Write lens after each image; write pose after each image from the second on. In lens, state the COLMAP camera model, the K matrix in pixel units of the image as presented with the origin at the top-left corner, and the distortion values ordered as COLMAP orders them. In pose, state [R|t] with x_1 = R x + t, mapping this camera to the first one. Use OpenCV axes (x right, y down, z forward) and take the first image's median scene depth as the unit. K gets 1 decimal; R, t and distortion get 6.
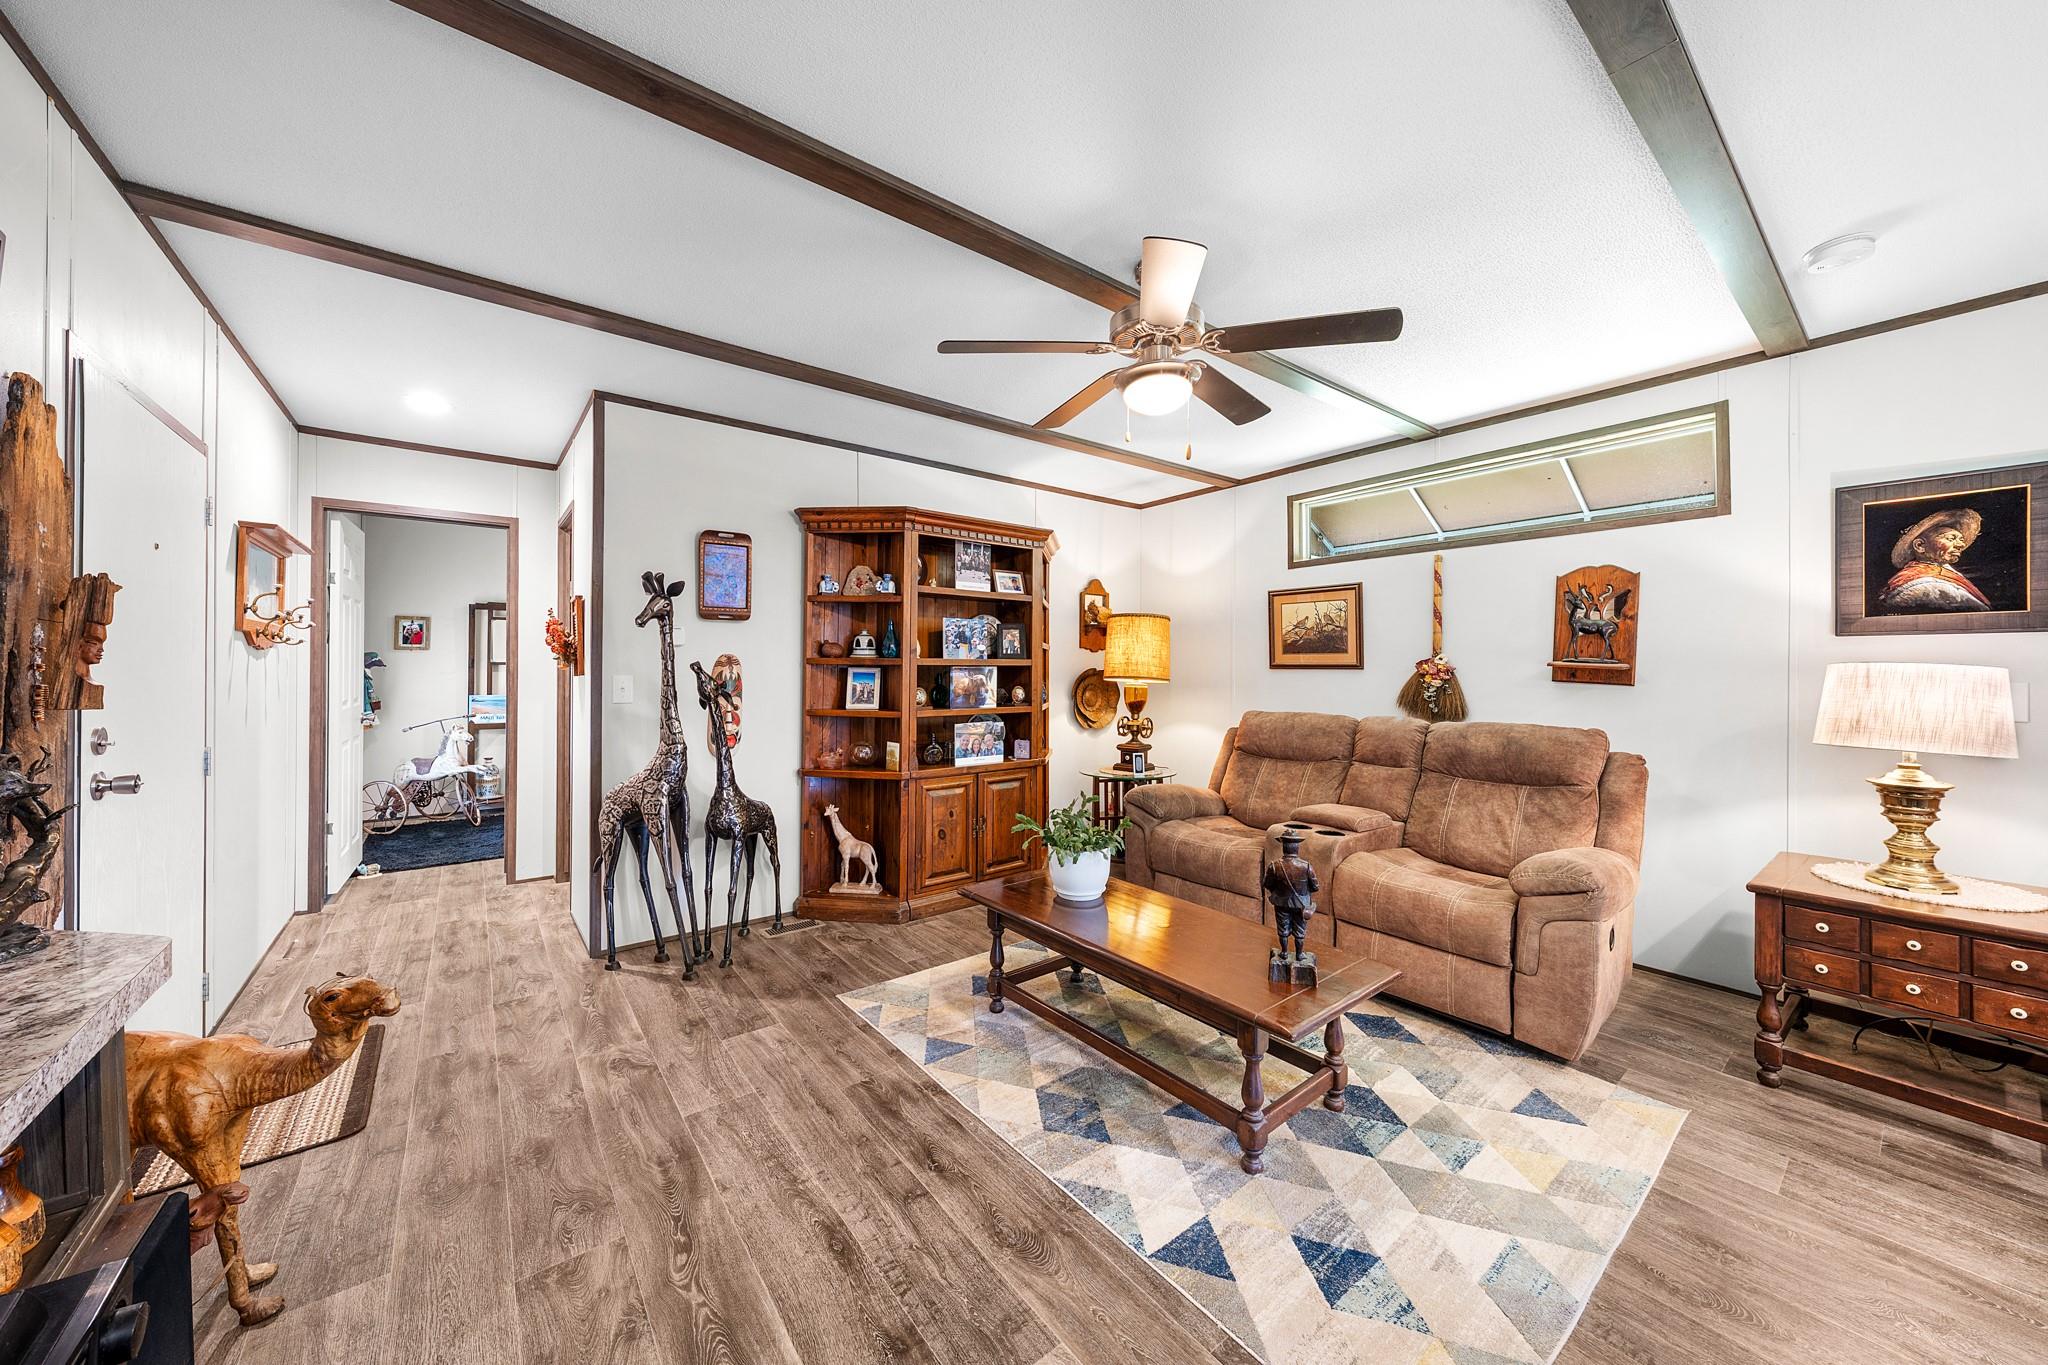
lens RADIAL K [[715.9, 0, 1020.2], [0, 715.9, 666.2], [0, 0, 1]] dist [-0.000700, -0.000080]
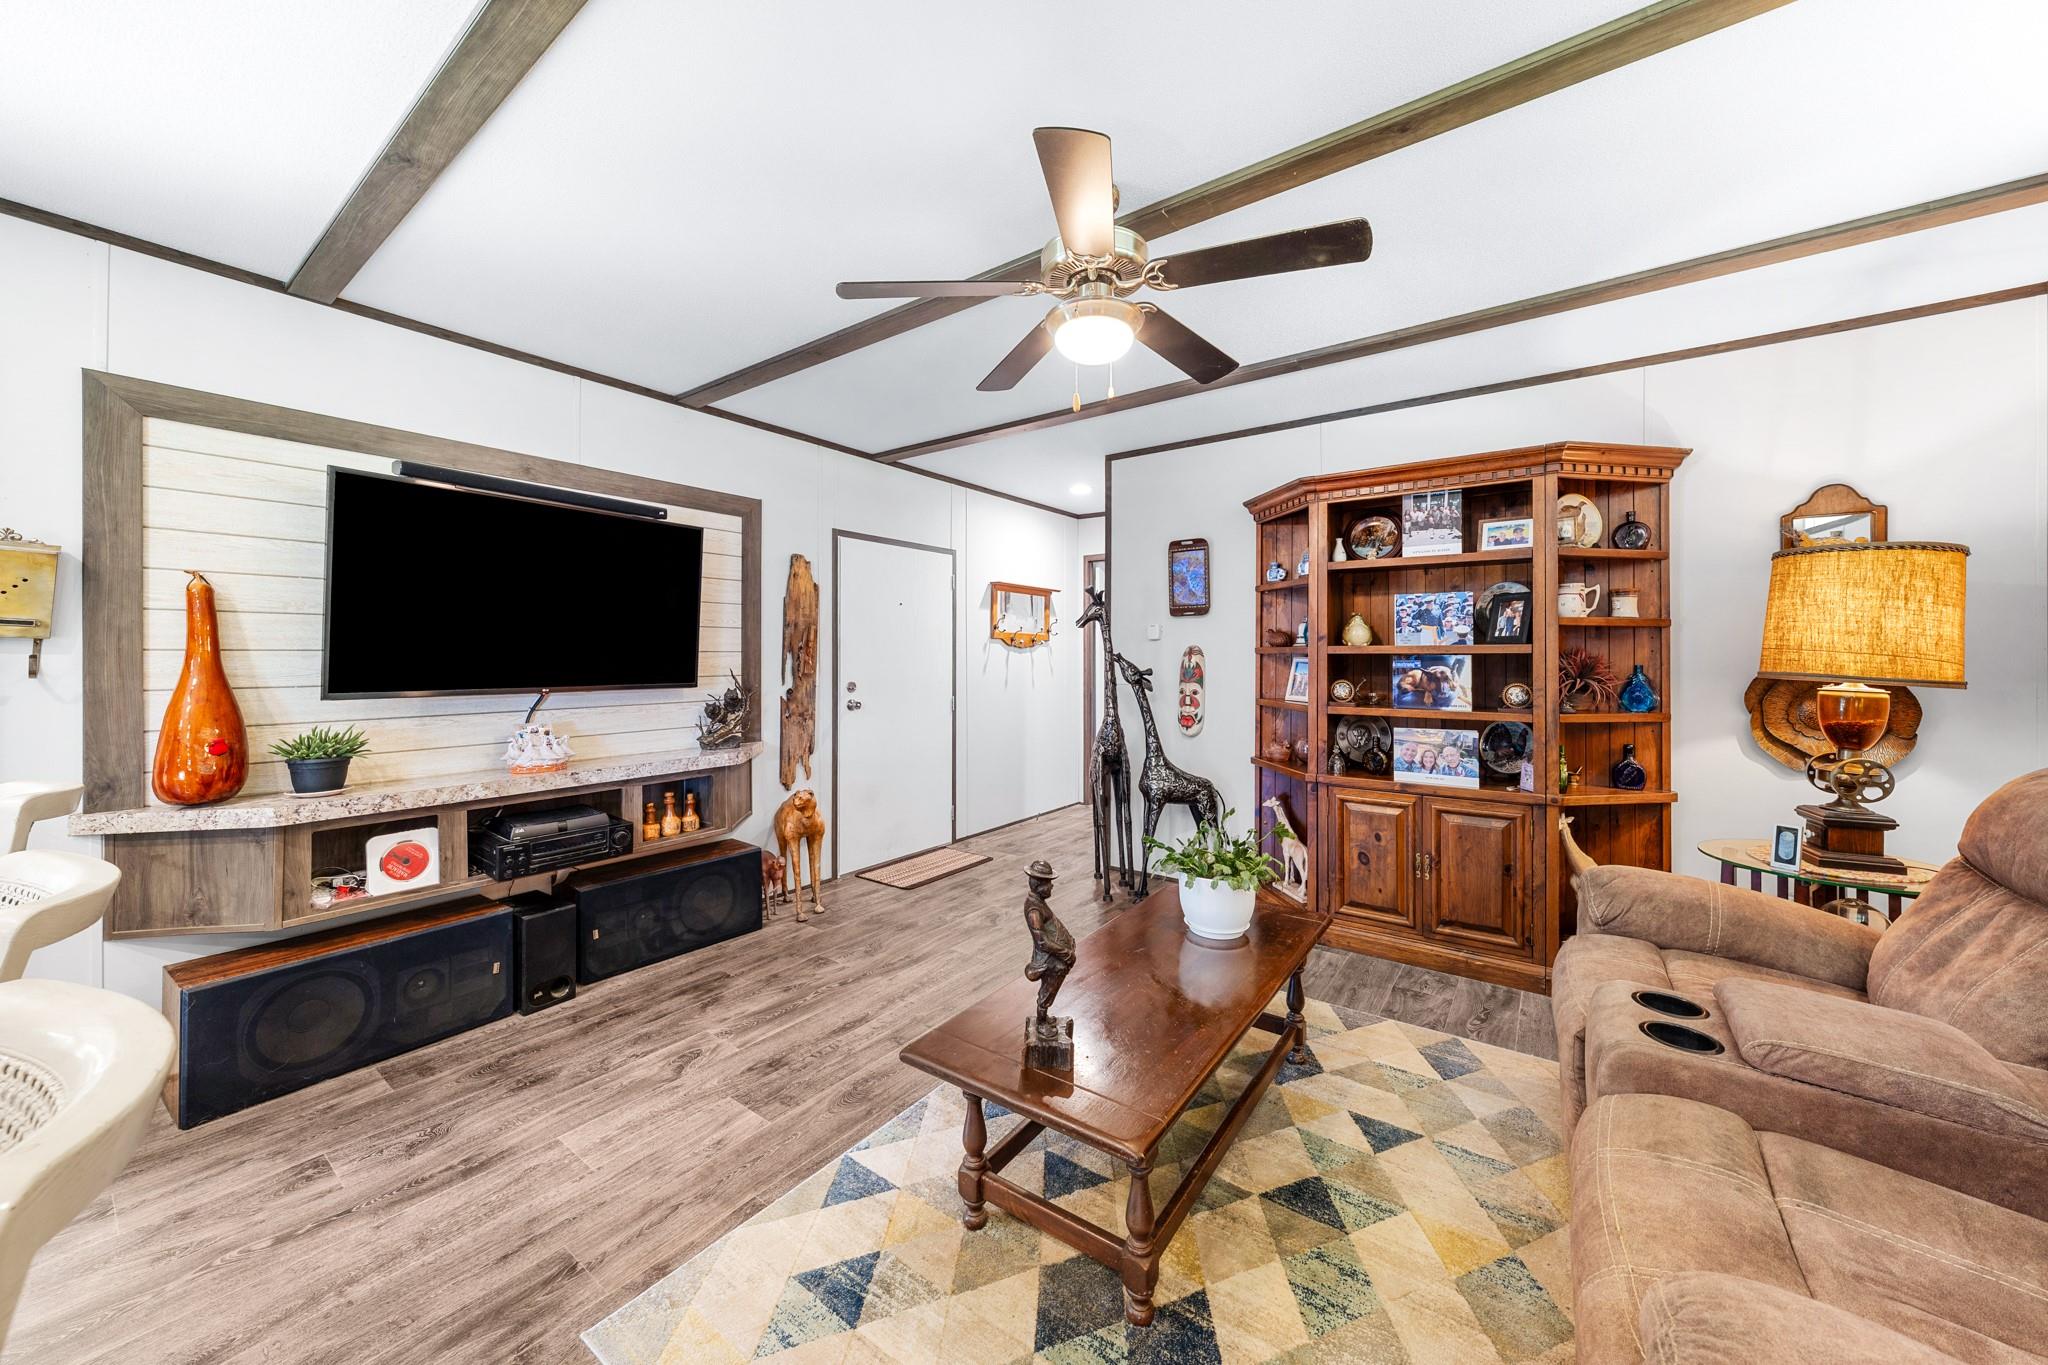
lens RADIAL K [[725.7, 0, 1031.4], [0, 725.7, 651.4], [0, 0, 1]] dist [-0.002243, 0.000053]
pose [[0.280942, -0.009827, -0.959674, 0.566837], [0.002808, 0.999952, -0.009417, 0.002547], [0.959721, -0.000049, 0.280956, 0.381734]]
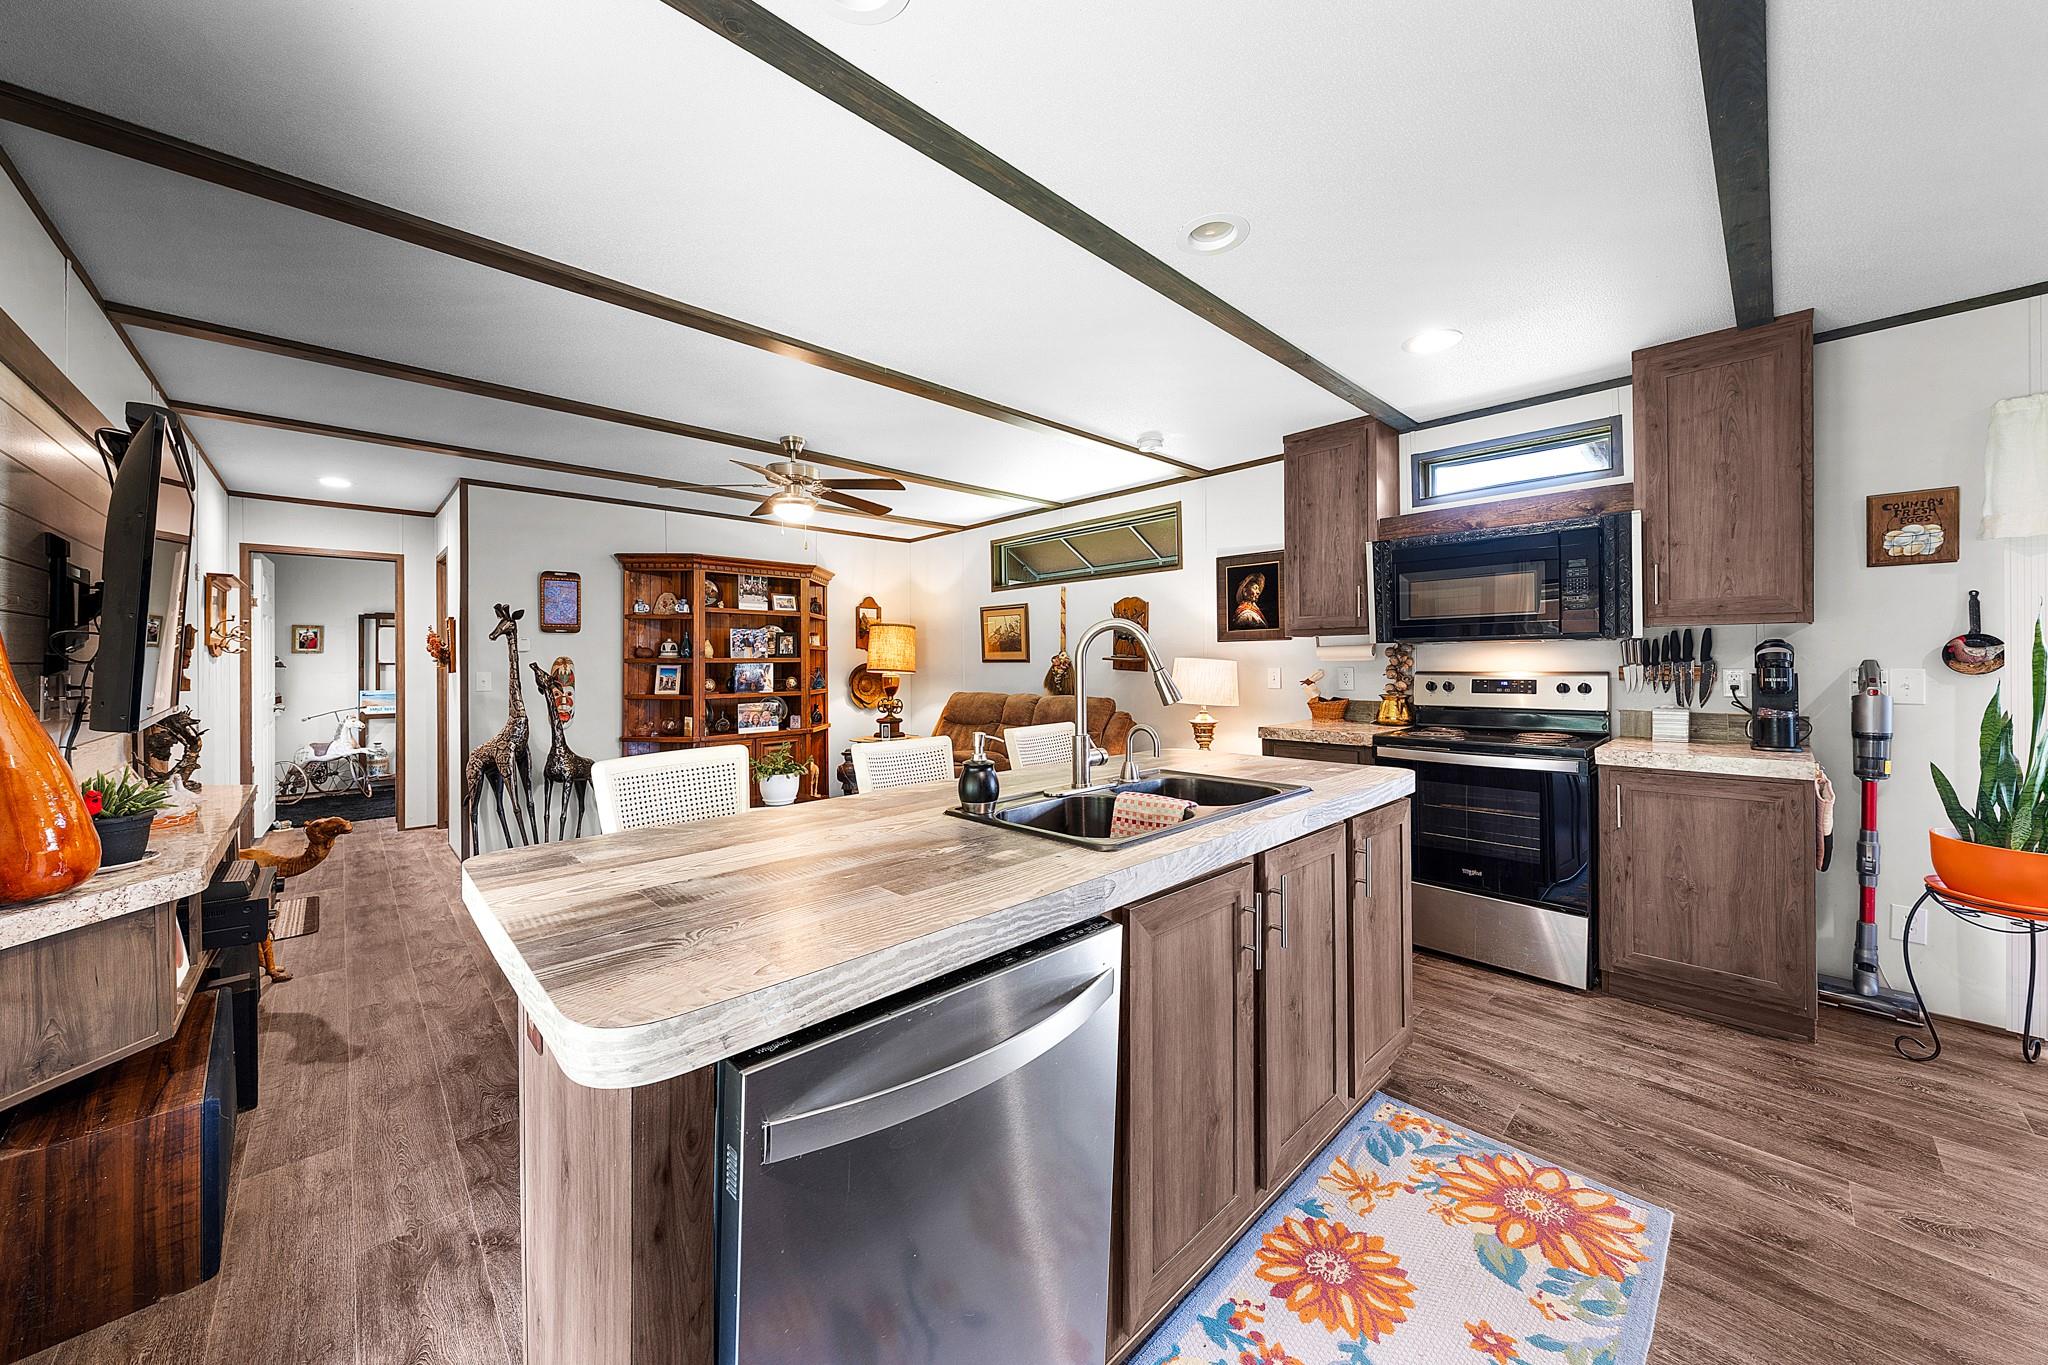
lens RADIAL K [[720.0, 0, 1016.3], [0, 720.0, 661.5], [0, 0, 1]] dist [0.000061, 0.000035]
pose [[0.995269, -0.009465, 0.096692, 0.317558], [0.009190, 0.999952, 0.003289, -0.003125], [-0.096719, -0.002385, 0.995309, -0.468814]]
